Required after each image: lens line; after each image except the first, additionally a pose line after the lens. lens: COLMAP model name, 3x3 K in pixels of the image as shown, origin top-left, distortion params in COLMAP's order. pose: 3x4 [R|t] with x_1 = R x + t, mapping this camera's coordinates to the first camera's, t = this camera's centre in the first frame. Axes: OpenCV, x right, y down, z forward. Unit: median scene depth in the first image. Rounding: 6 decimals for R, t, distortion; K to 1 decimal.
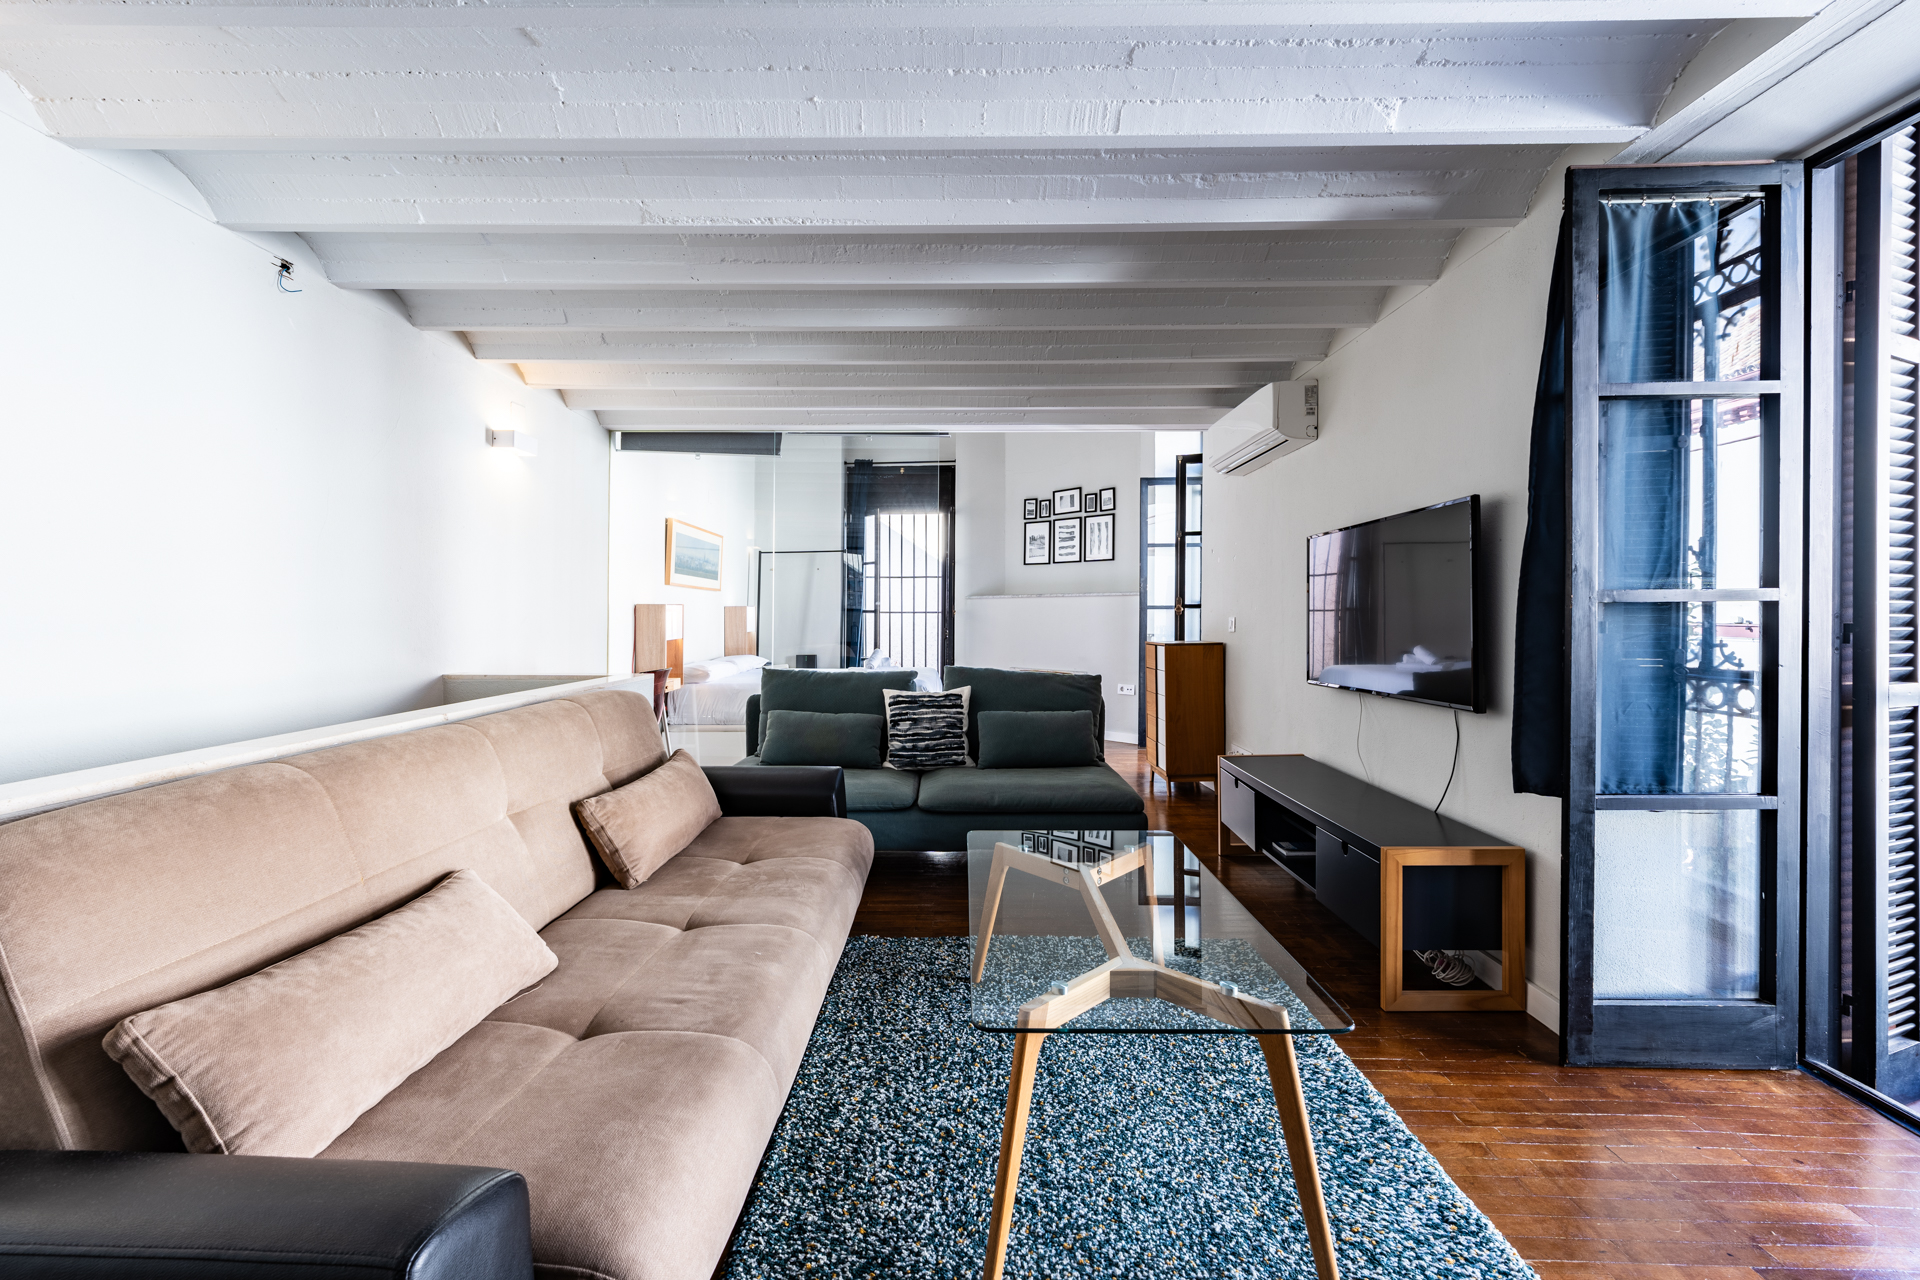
lens RADIAL K [[773.5, 0, 955.4], [0, 773.5, 612.3], [0, 0, 1]] dist [-0.000902, -0.000641]
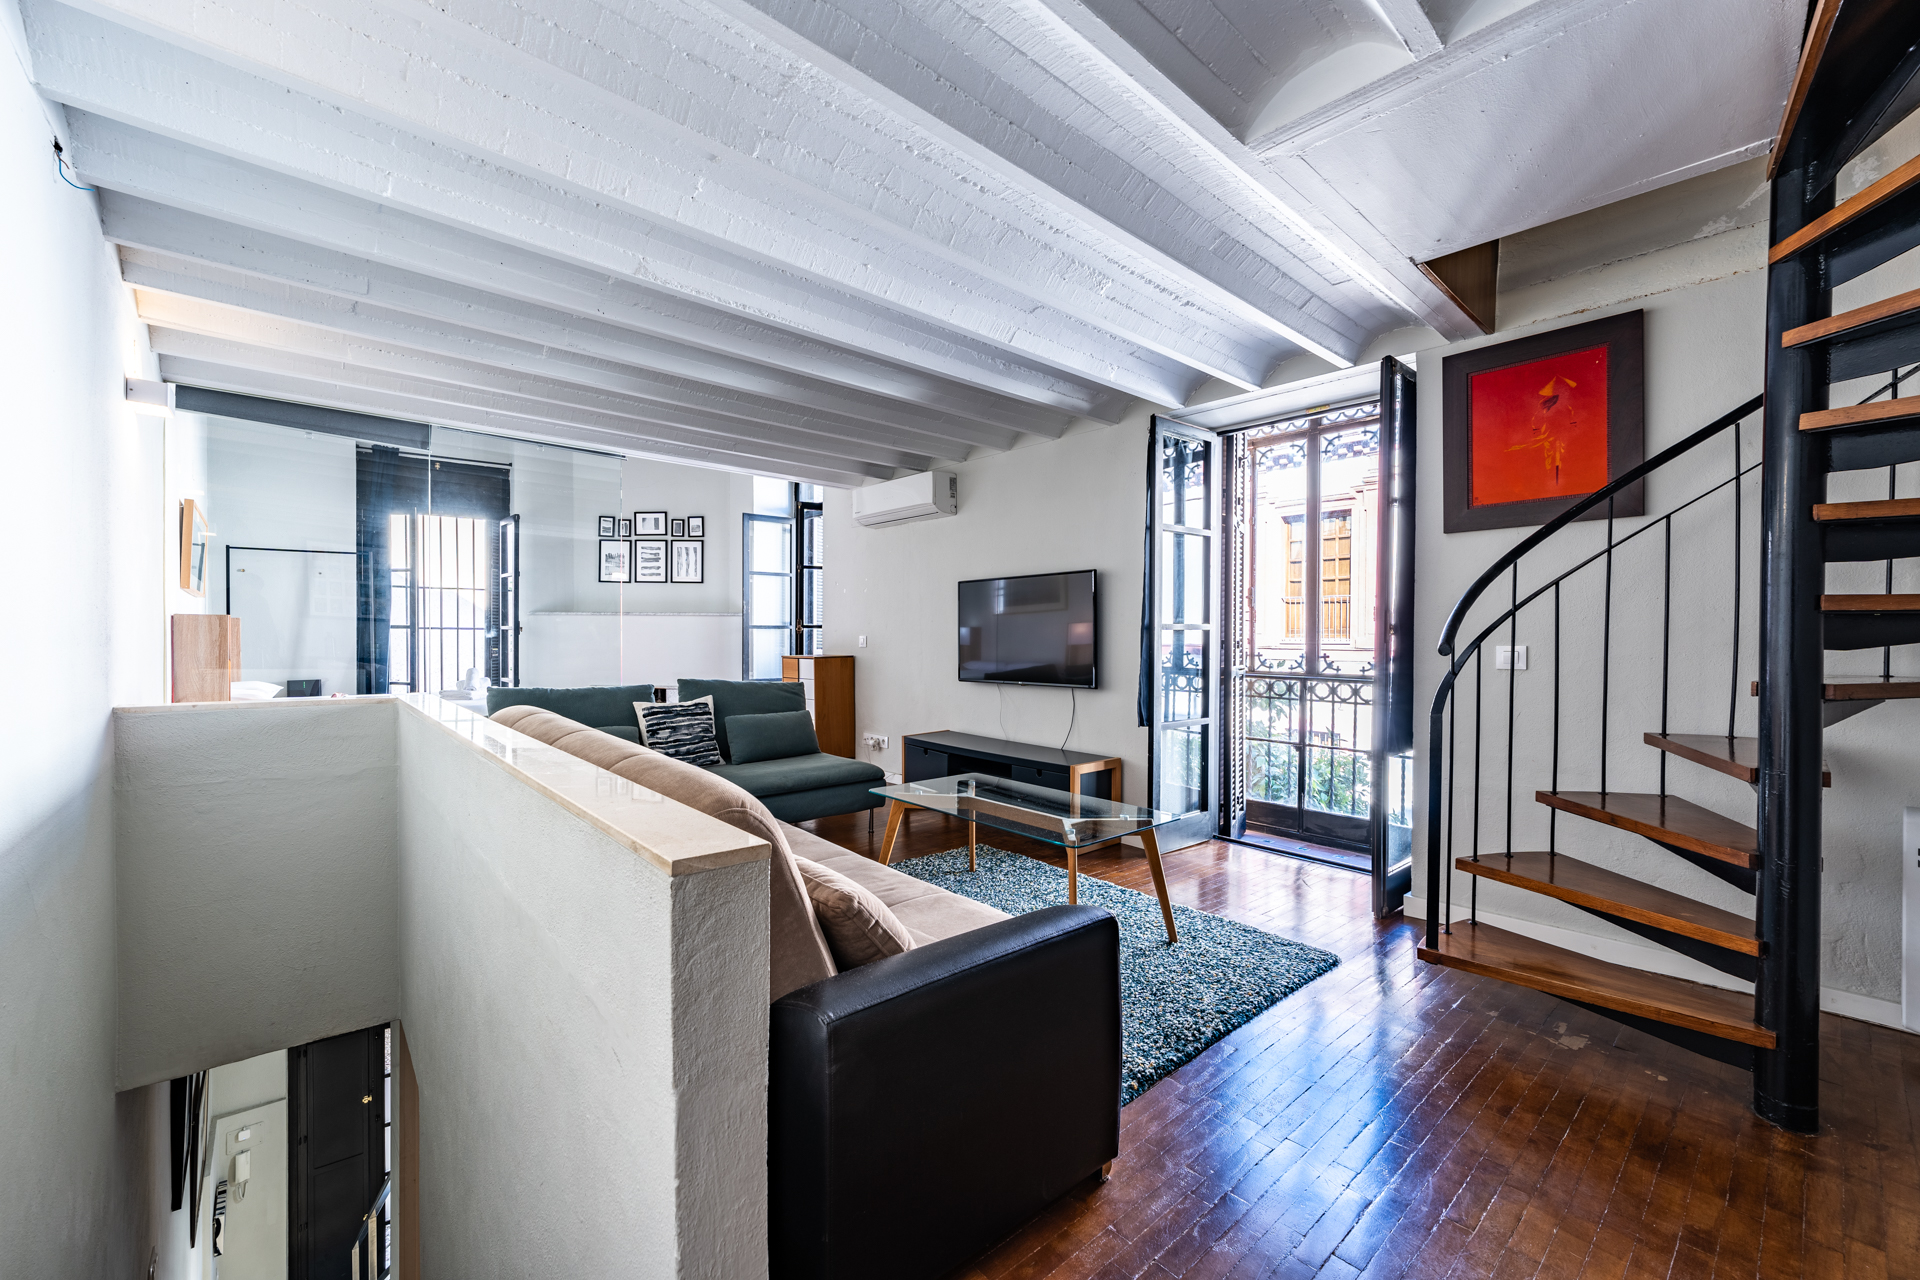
lens RADIAL K [[773.5, 0, 941.2], [0, 773.5, 643.1], [0, 0, 1]] dist [-0.000902, -0.000641]
pose [[0.743773, -0.001414, 0.668430, -0.493267], [-0.009612, 0.999872, 0.012810, 0.000747], [-0.668363, -0.015952, 0.743664, -0.069427]]
